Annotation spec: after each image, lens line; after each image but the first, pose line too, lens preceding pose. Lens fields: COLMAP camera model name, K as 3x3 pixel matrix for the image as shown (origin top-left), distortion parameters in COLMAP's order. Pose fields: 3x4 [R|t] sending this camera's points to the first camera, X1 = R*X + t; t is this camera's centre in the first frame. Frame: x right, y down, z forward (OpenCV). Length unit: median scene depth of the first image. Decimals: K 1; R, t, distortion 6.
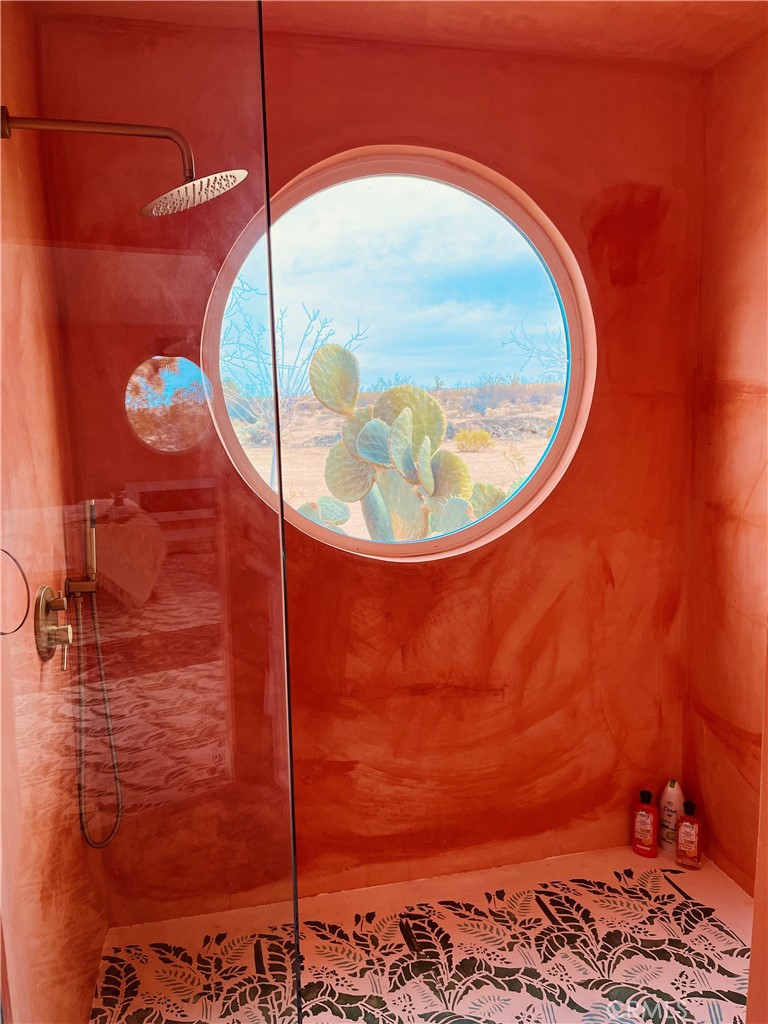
lens RADIAL K [[775.7, 0, 386.7], [0, 775.7, 522.4], [0, 0, 1]] dist [0.062276, -0.070548]
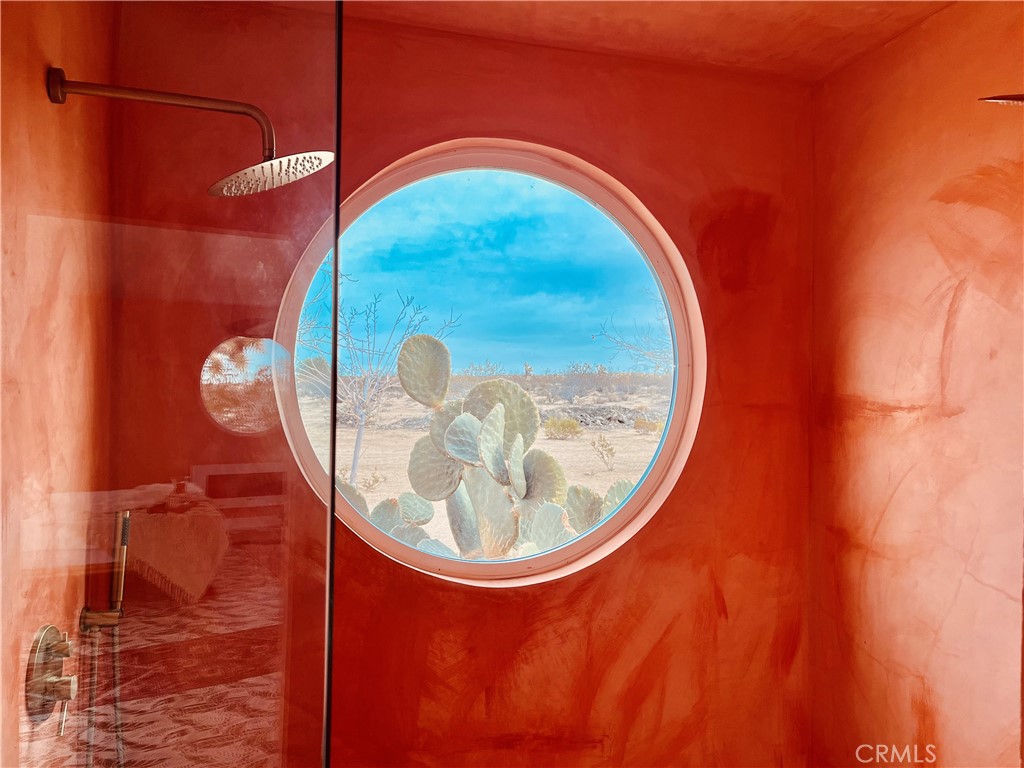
lens RADIAL K [[775.7, 0, 511.9], [0, 775.7, 386.2], [0, 0, 1]] dist [0.062276, -0.070548]
pose [[0.998166, 0.037631, 0.047410, -0.005360], [-0.030072, 0.988057, -0.151126, -0.038486], [-0.052531, 0.149424, 0.987377, 0.100926]]
